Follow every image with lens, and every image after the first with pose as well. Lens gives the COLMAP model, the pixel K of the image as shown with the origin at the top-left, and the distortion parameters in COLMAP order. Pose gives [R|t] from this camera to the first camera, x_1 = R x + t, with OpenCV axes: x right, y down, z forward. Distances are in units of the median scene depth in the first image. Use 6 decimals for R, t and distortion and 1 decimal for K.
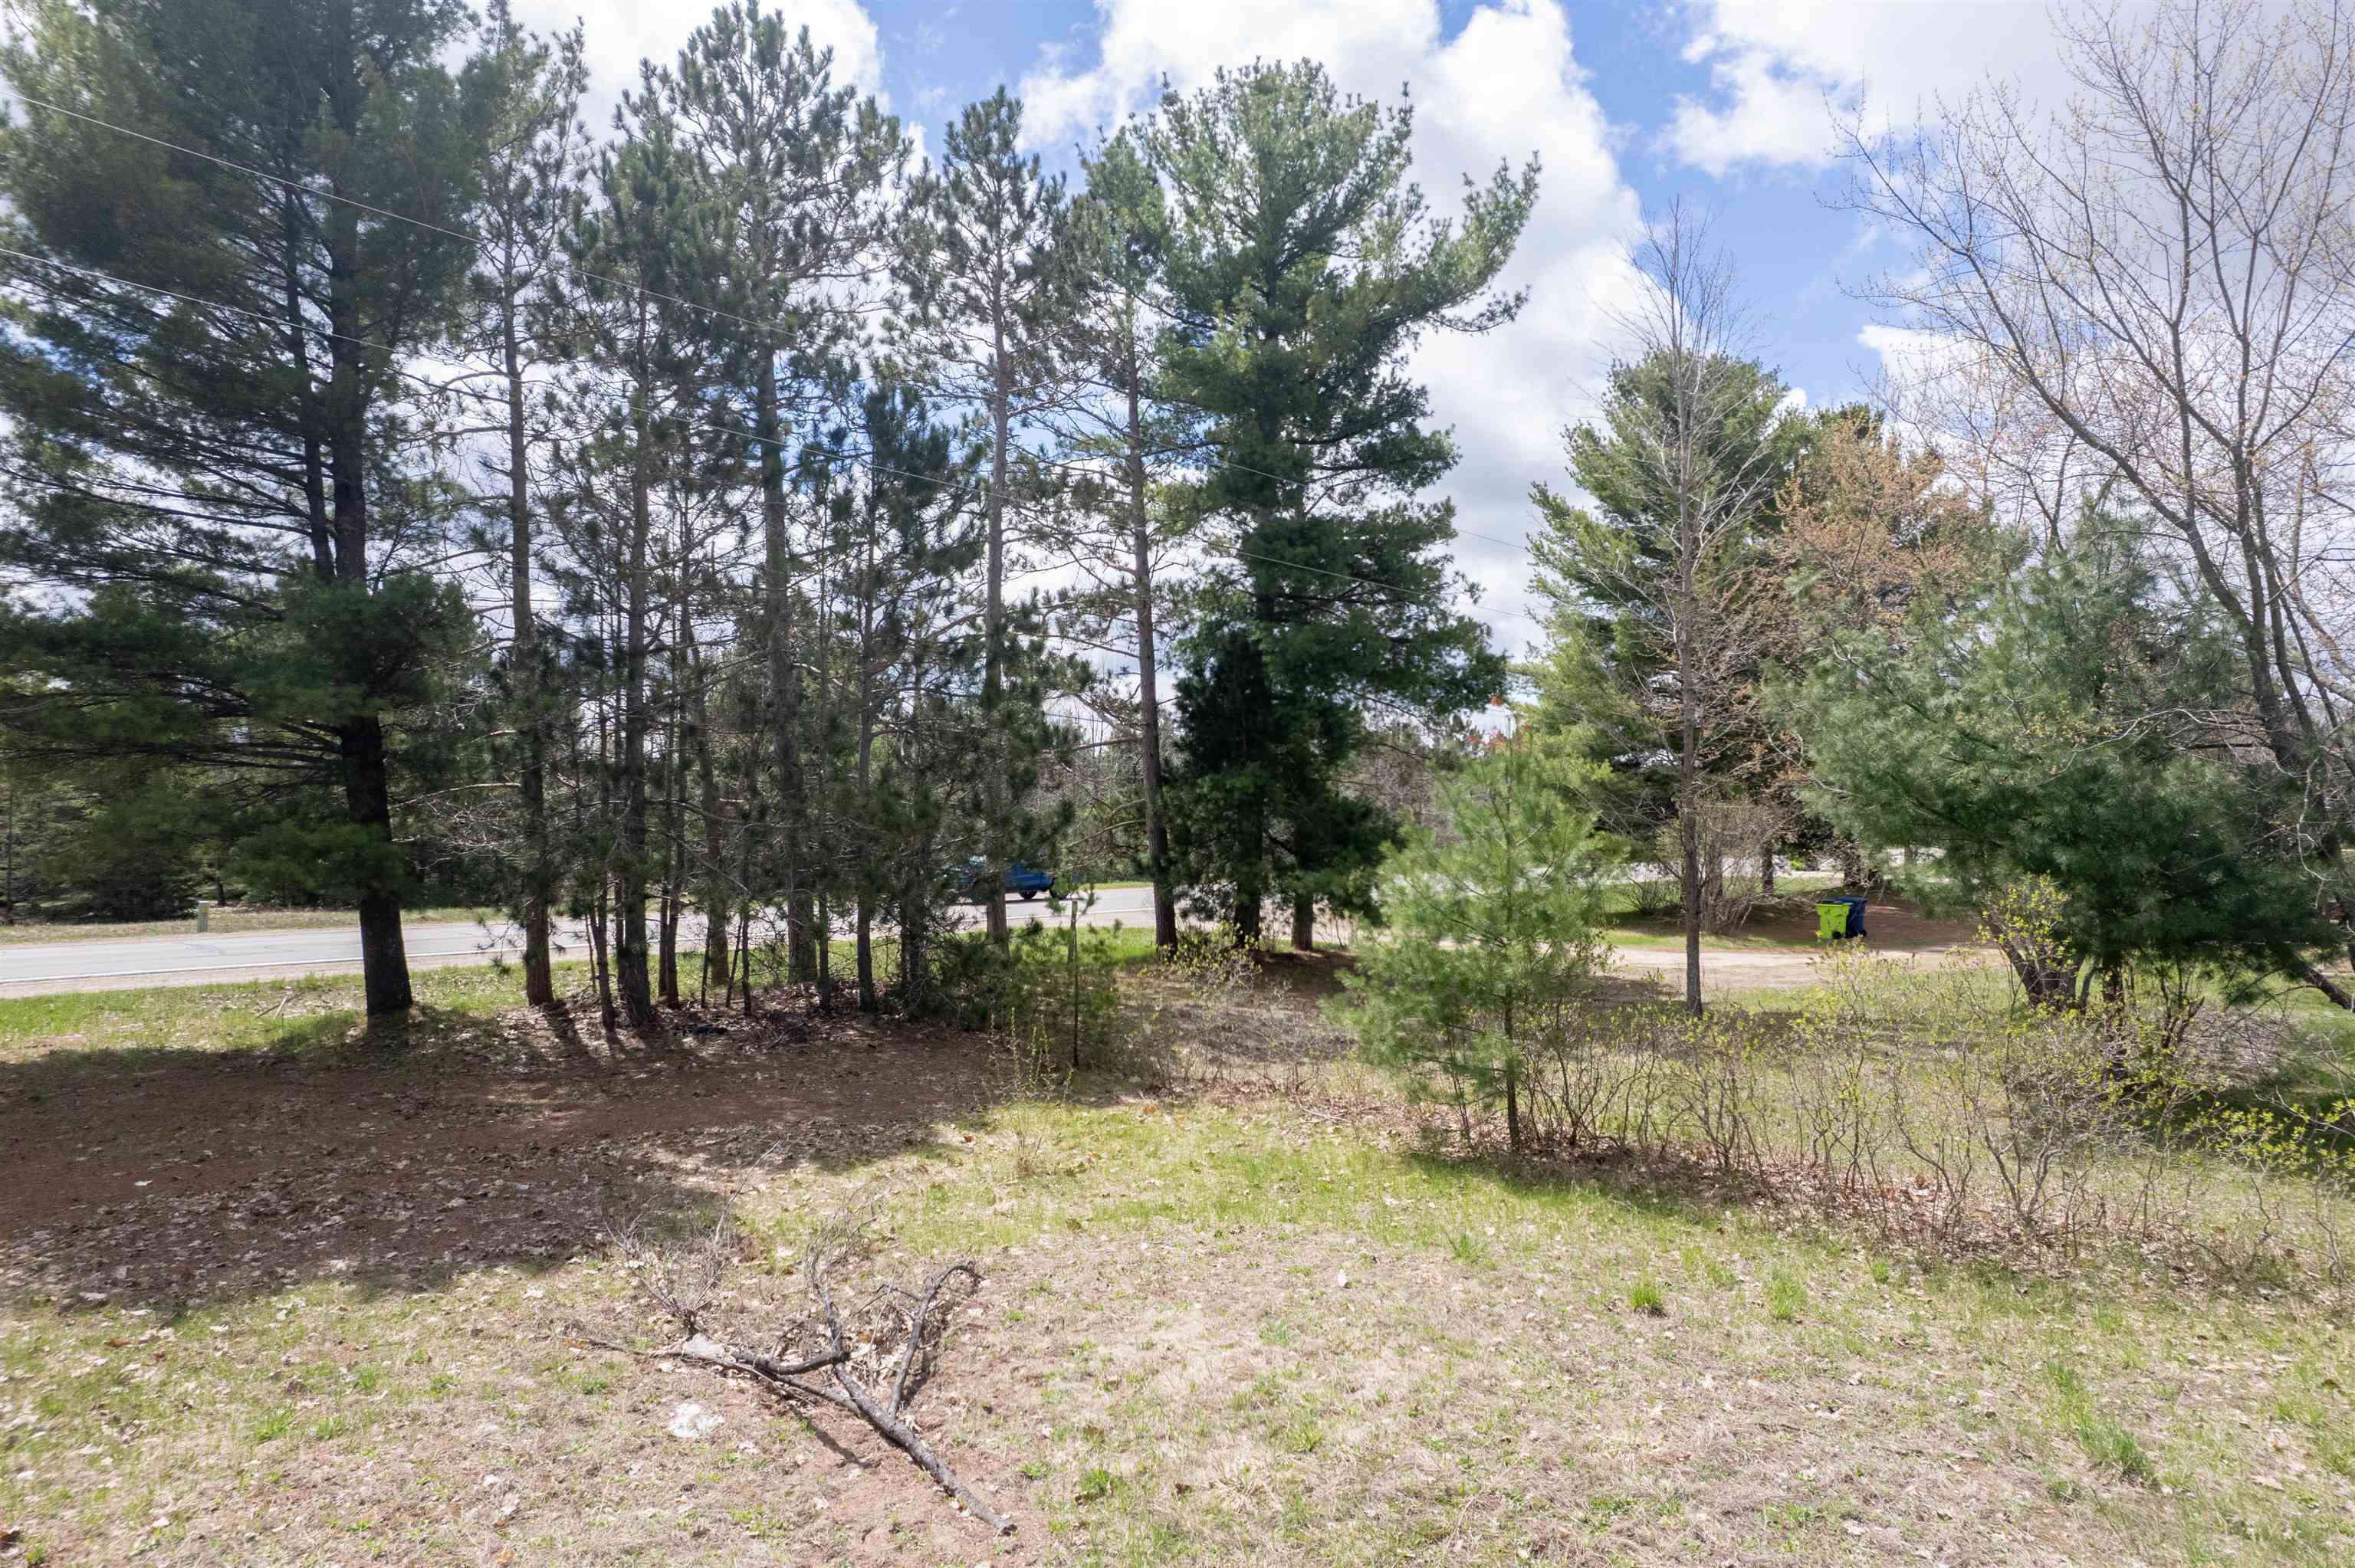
lens RADIAL K [[1495.8, 0, 1177.5], [0, 1495.8, 784.0], [0, 0, 1]] dist [-0.001994, -0.001124]
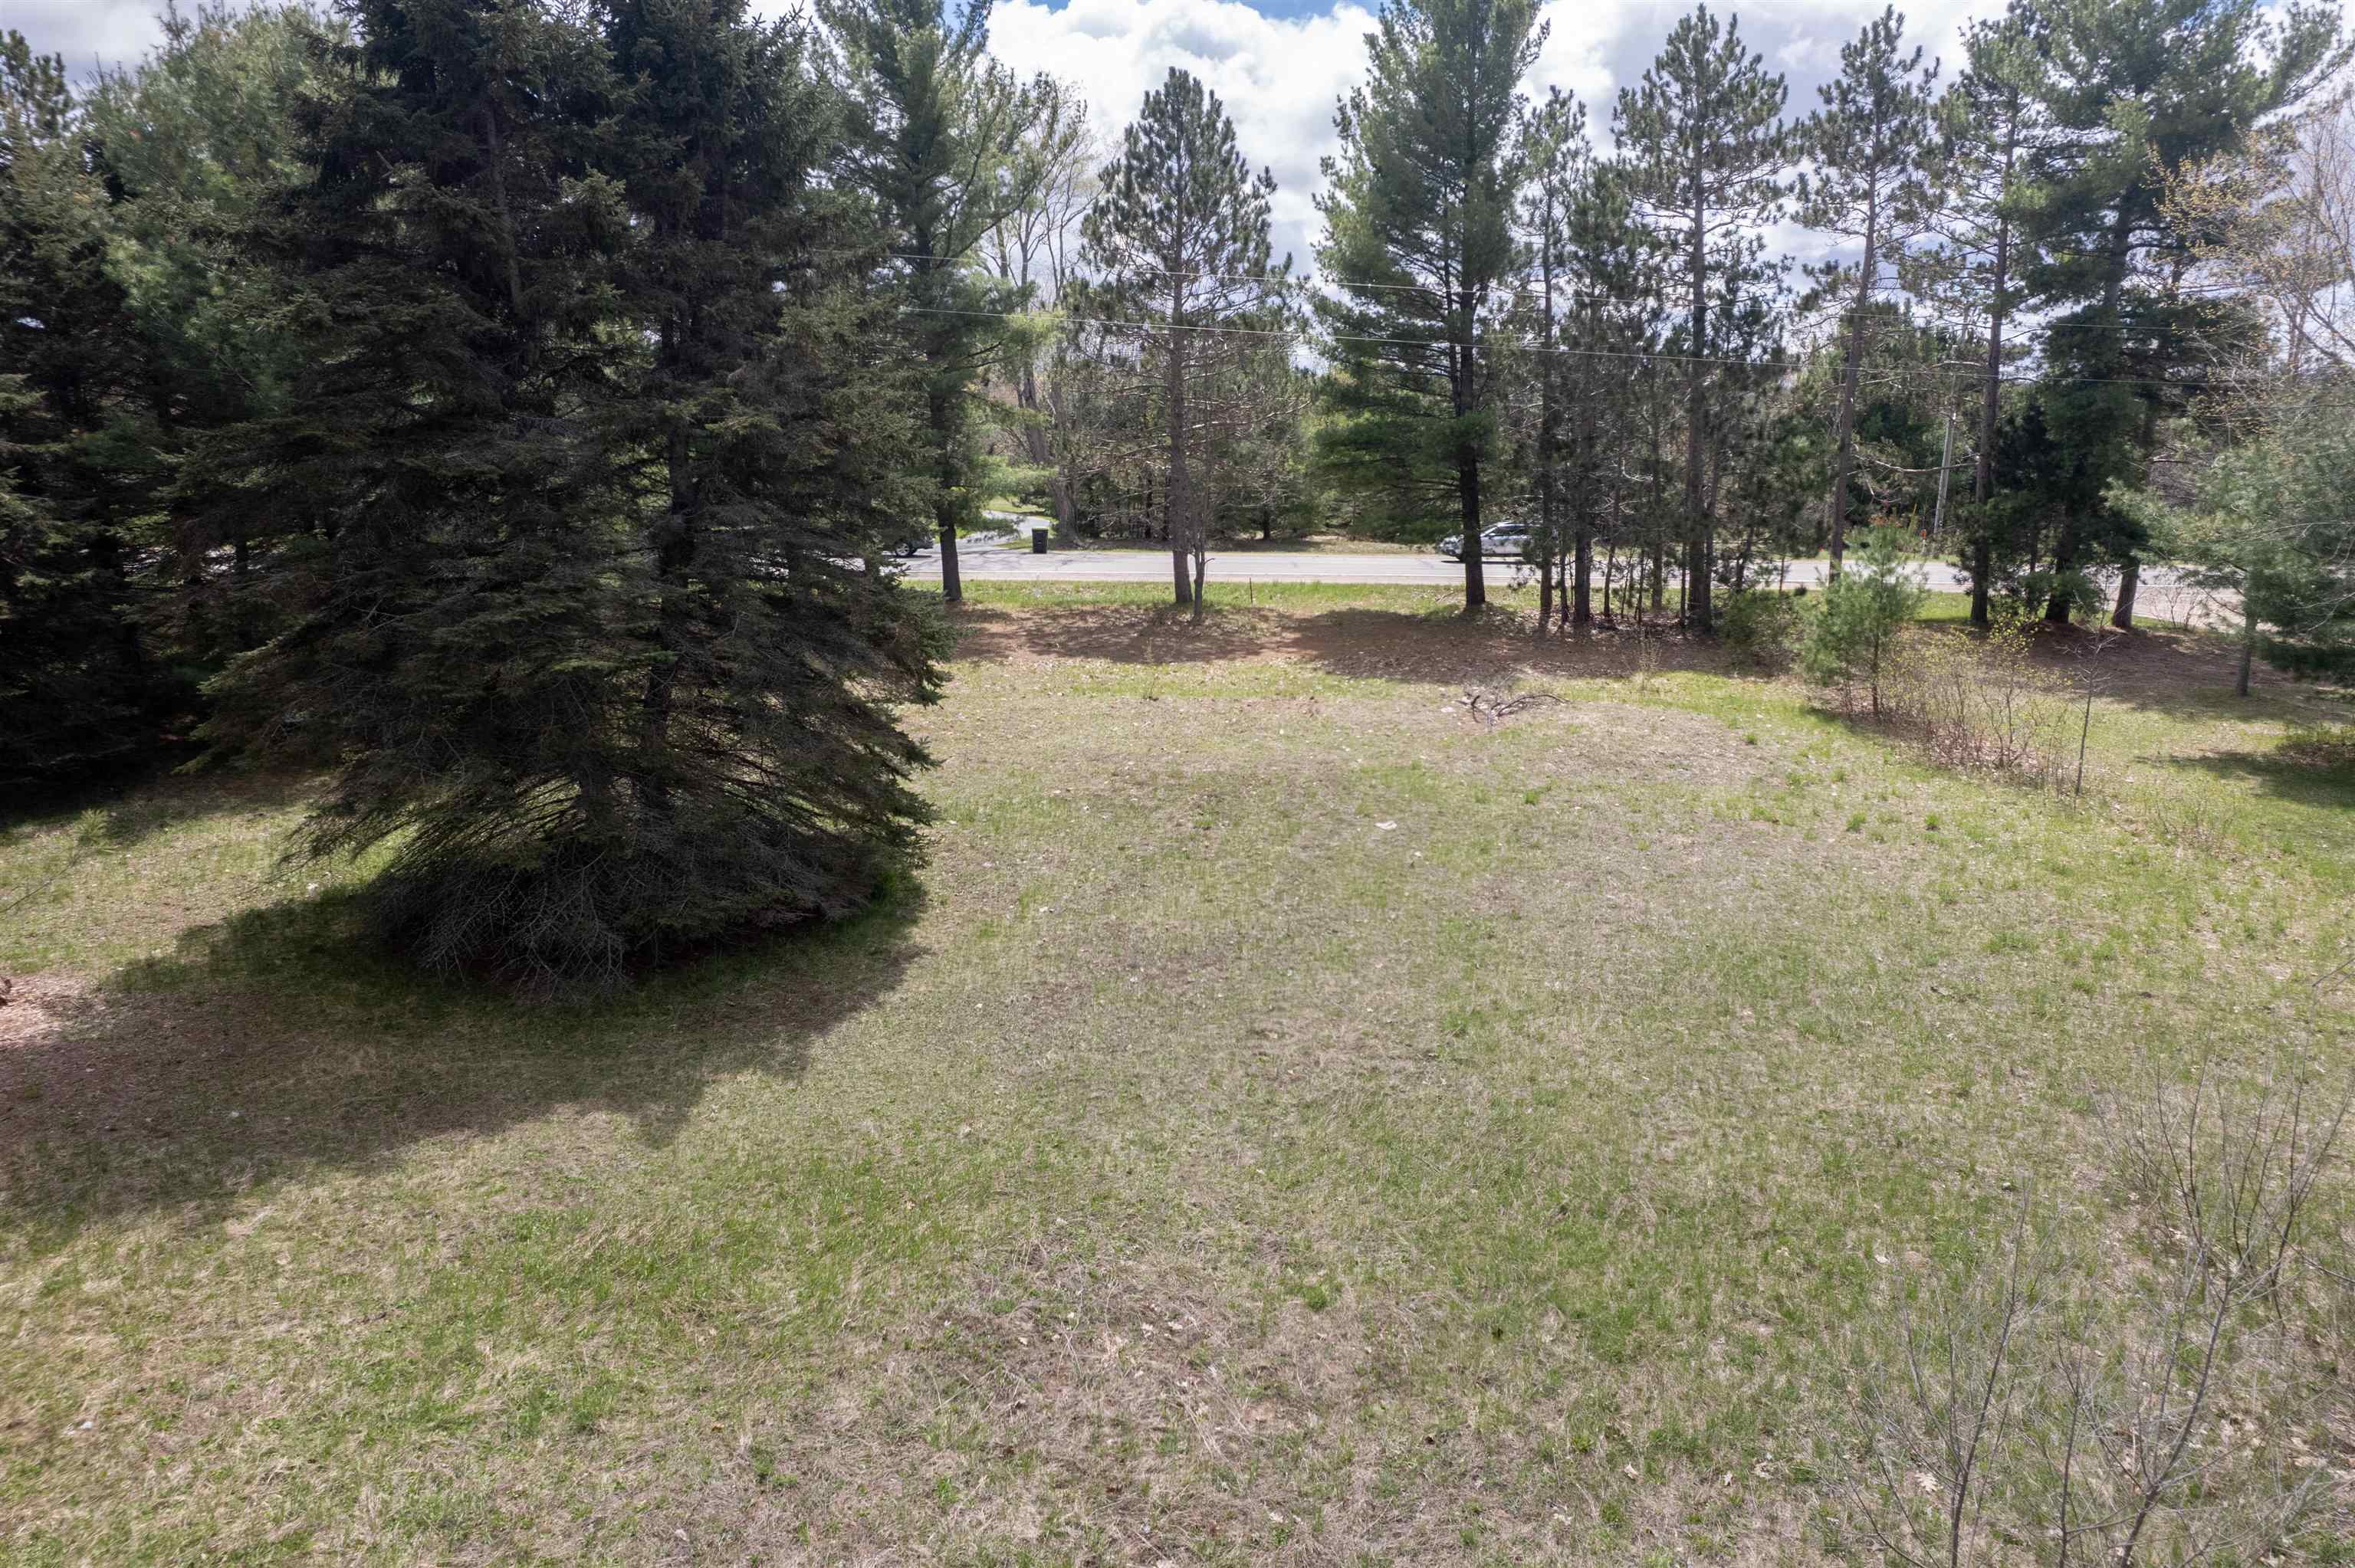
lens RADIAL K [[1495.8, 0, 1177.5], [0, 1495.8, 784.0], [0, 0, 1]] dist [-0.001994, -0.001124]
pose [[0.694598, 0.176149, -0.697500, 0.668418], [0.000481, 0.969446, 0.245305, -0.114596], [0.719398, -0.170724, 0.673290, -0.732294]]
